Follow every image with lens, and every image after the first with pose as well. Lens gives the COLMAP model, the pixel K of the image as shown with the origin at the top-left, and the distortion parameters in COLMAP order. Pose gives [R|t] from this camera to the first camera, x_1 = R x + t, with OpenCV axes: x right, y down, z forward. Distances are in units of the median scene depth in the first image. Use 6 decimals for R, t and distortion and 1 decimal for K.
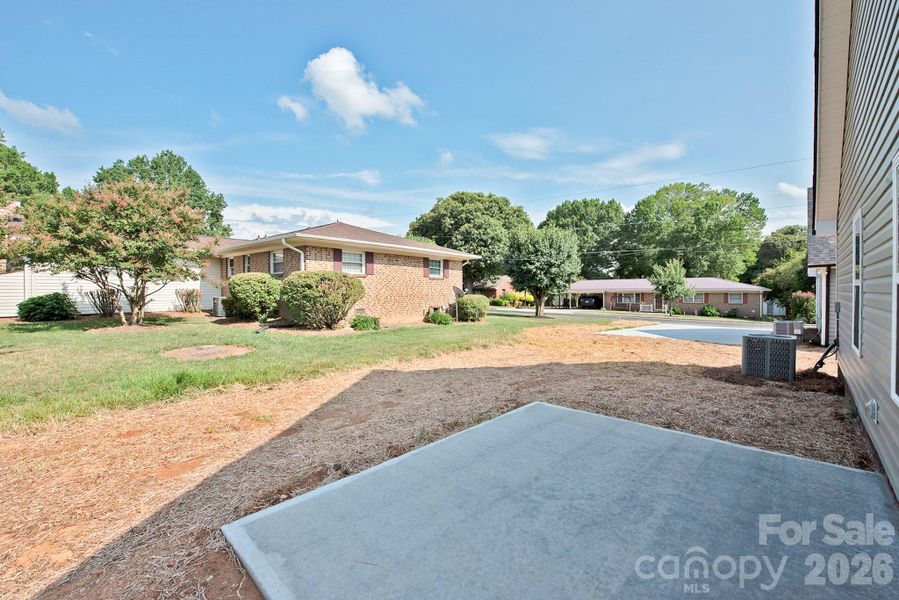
lens RADIAL K [[376.6, 0, 448.8], [0, 376.6, 298.3], [0, 0, 1]] dist [-0.000175, -0.000027]
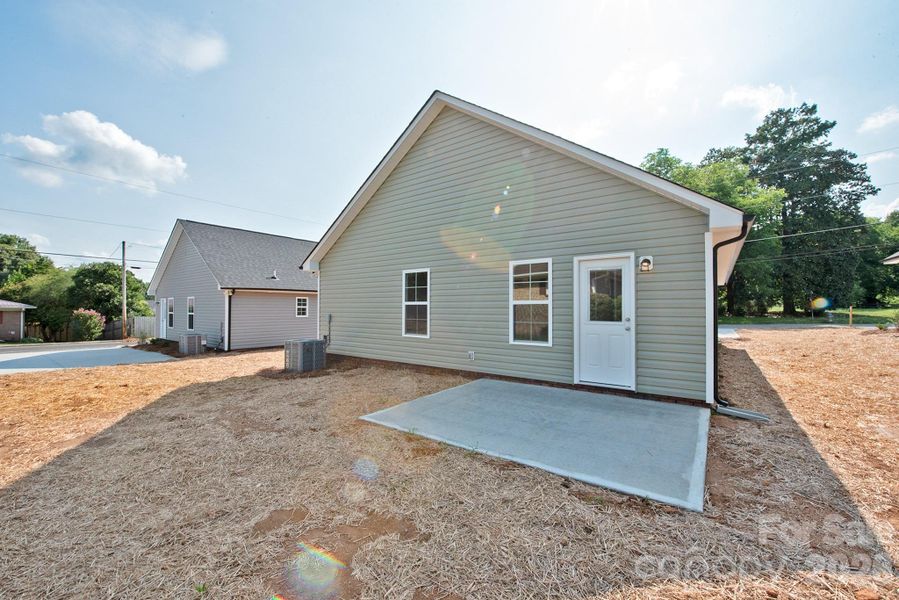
lens RADIAL K [[376.6, 0, 443.2], [0, 376.6, 304.8], [0, 0, 1]] dist [-0.000175, -0.000027]
pose [[-0.156869, 0.016946, 0.987474, -0.403193], [0.014904, 0.999780, -0.014789, -0.001513], [-0.987507, 0.012397, -0.157087, 0.484996]]
